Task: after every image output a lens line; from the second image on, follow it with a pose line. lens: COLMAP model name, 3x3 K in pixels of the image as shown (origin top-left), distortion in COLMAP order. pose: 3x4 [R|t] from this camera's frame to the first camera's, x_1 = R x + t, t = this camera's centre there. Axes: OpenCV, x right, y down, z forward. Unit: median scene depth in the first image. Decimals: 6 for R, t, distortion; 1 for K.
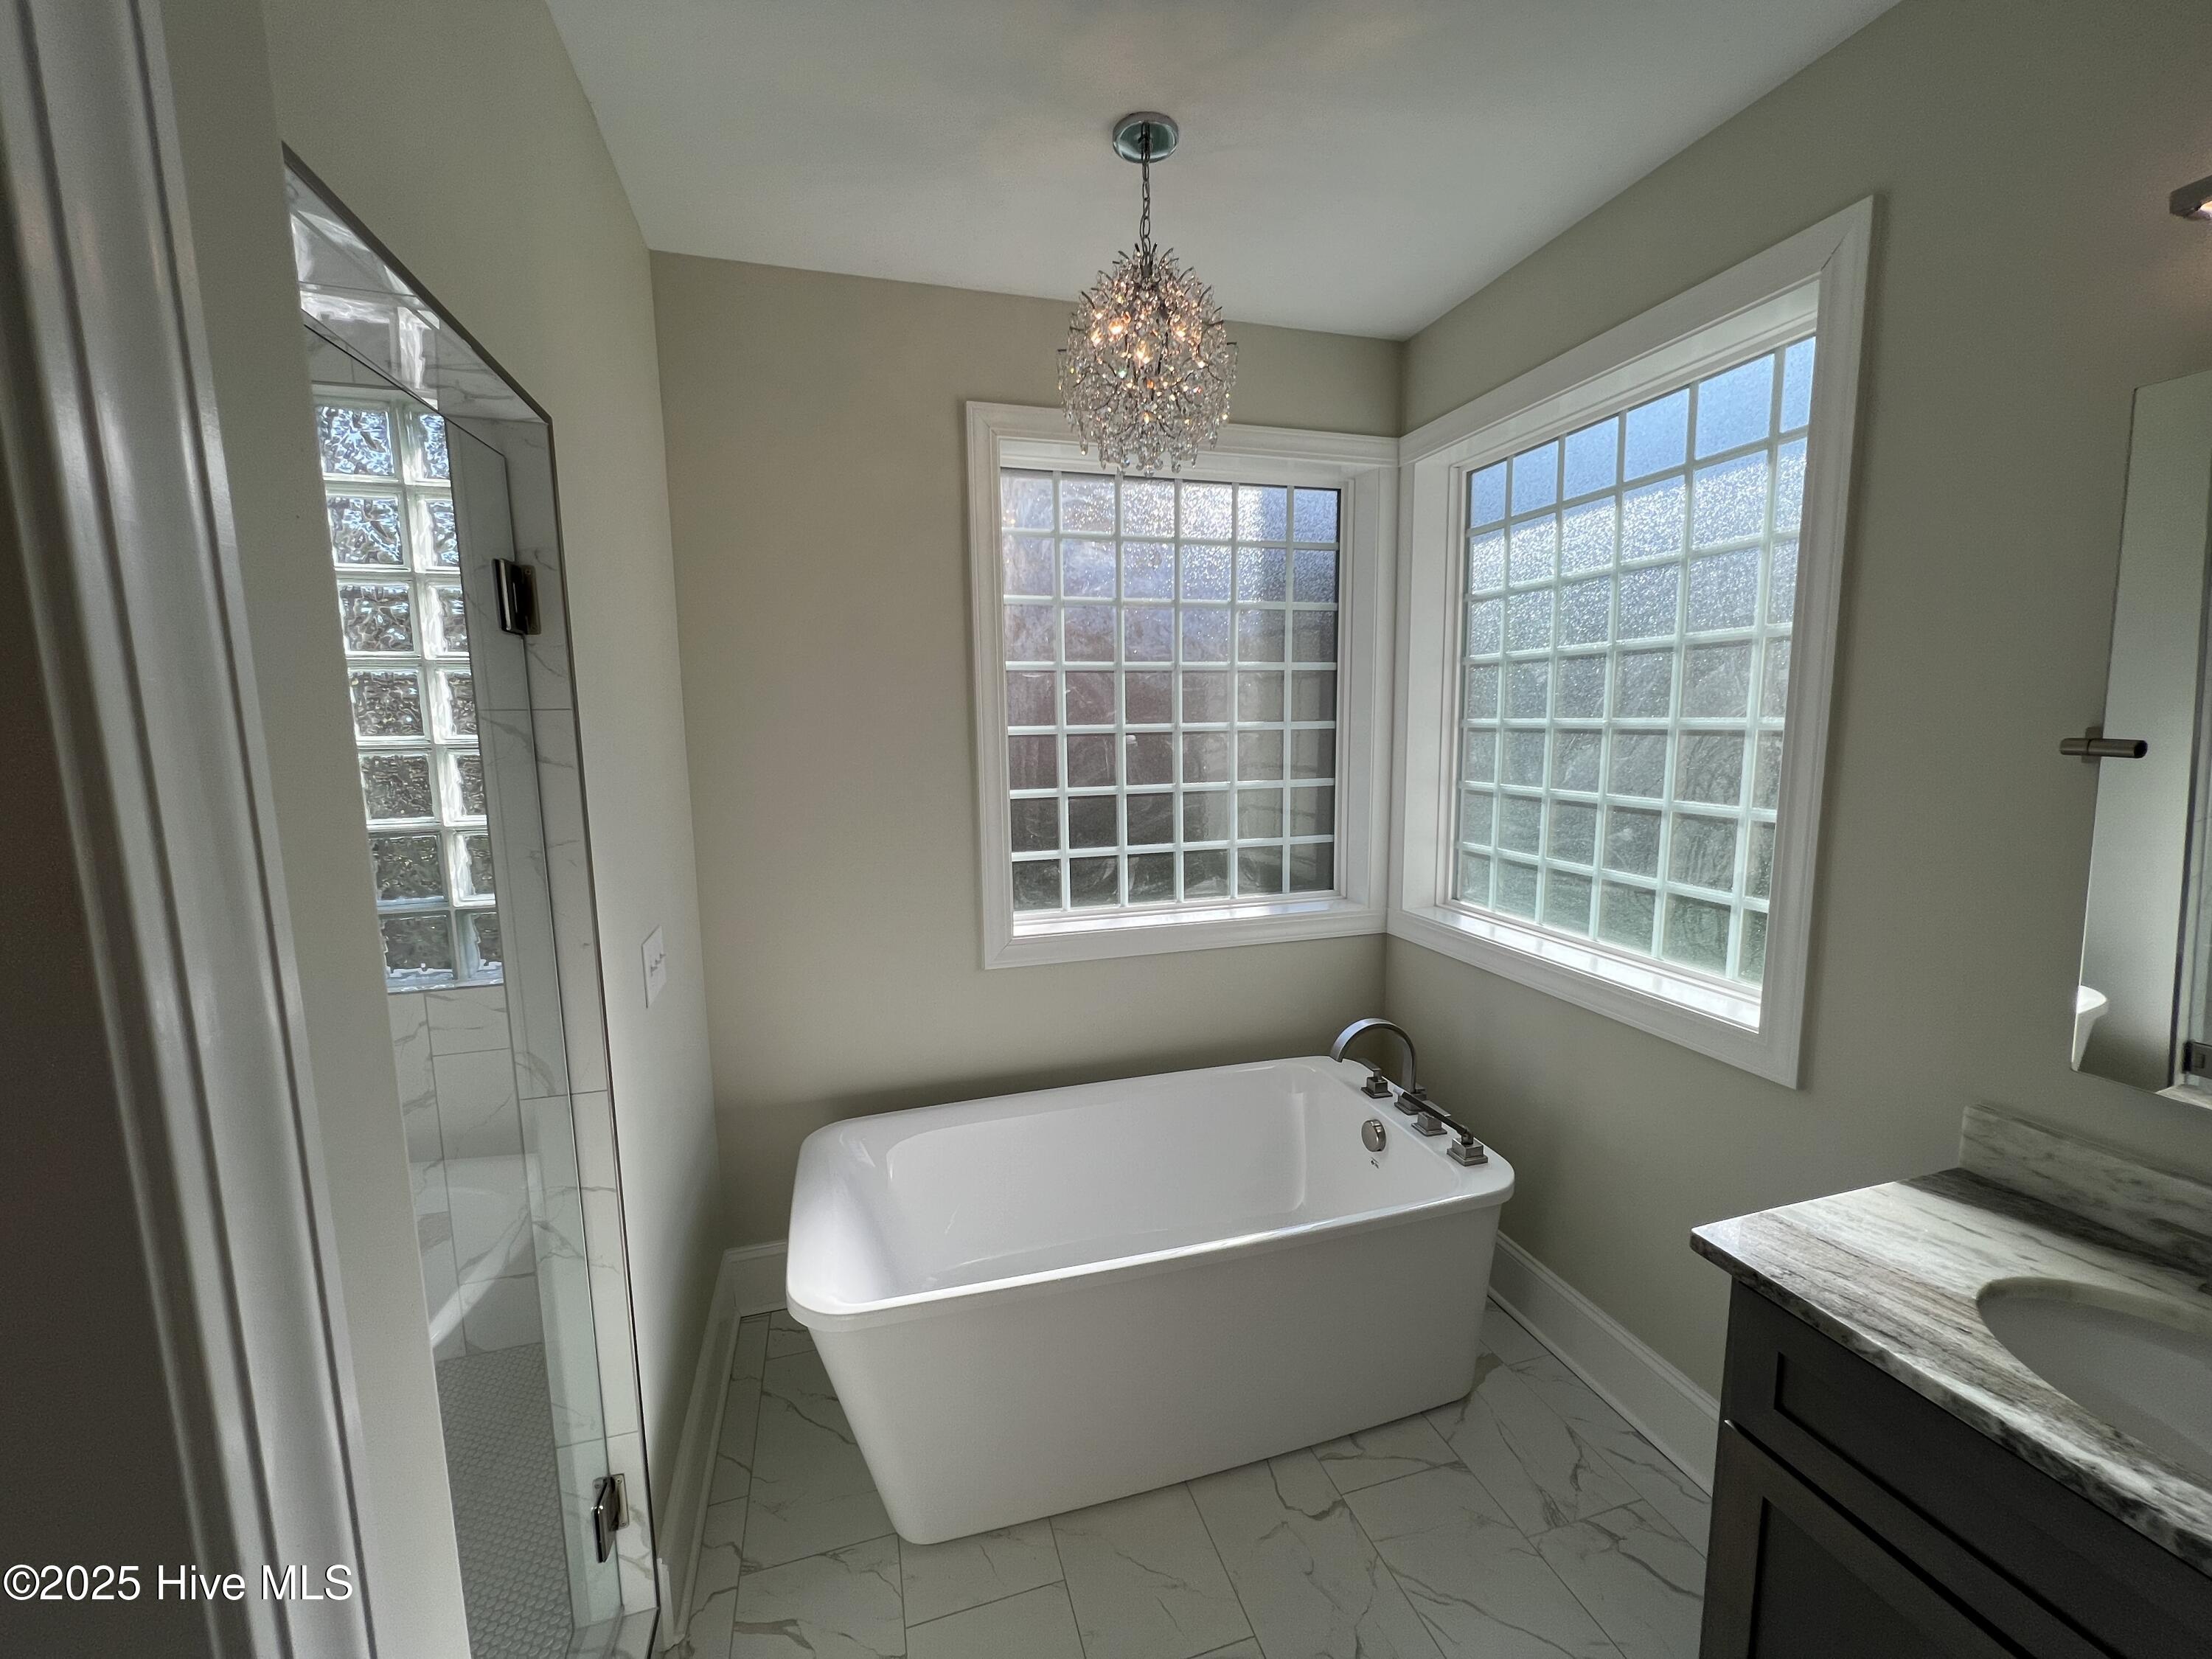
lens RADIAL K [[875.0, 0, 1100.7], [0, 875.0, 831.9], [0, 0, 1]] dist [-0.002972, 0.001536]
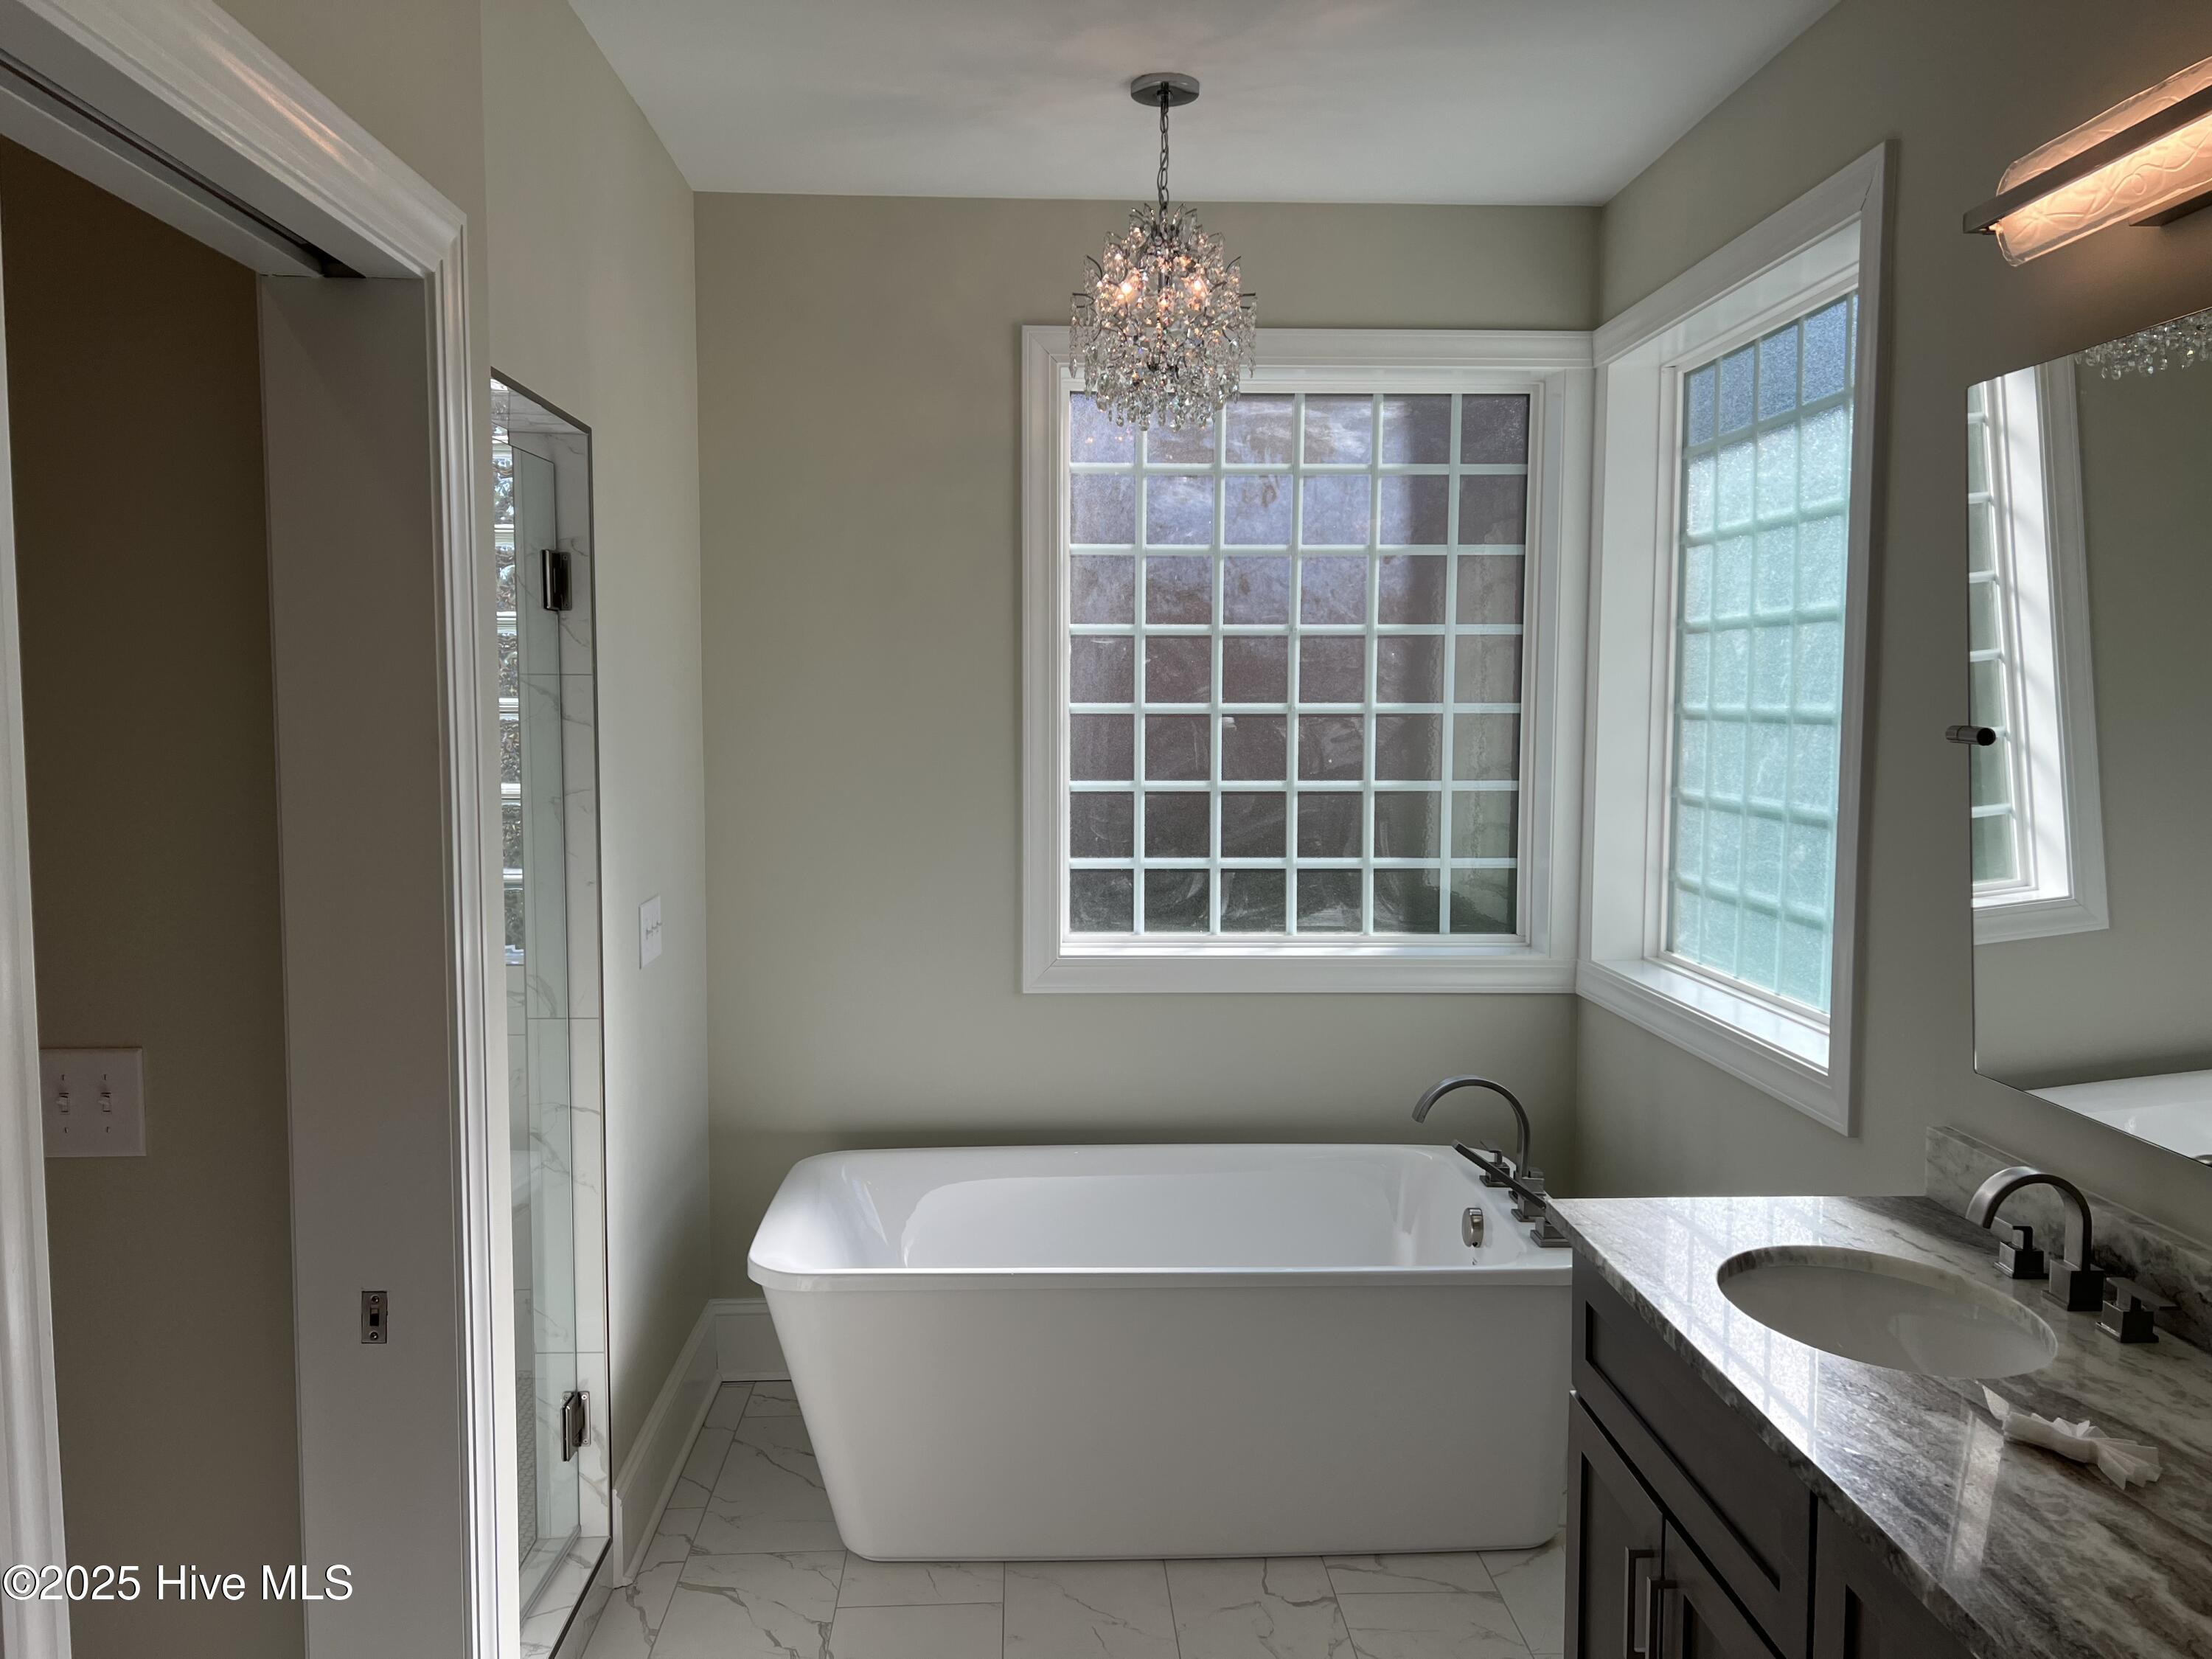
lens RADIAL K [[1615.0, 0, 1087.9], [0, 1615.0, 825.2], [0, 0, 1]] dist [0.042618, -0.039679]
pose [[0.970329, 0.036355, -0.239038, 0.295171], [-0.048428, 0.997820, -0.044826, 0.065594], [0.236888, 0.055073, 0.969975, -0.489139]]
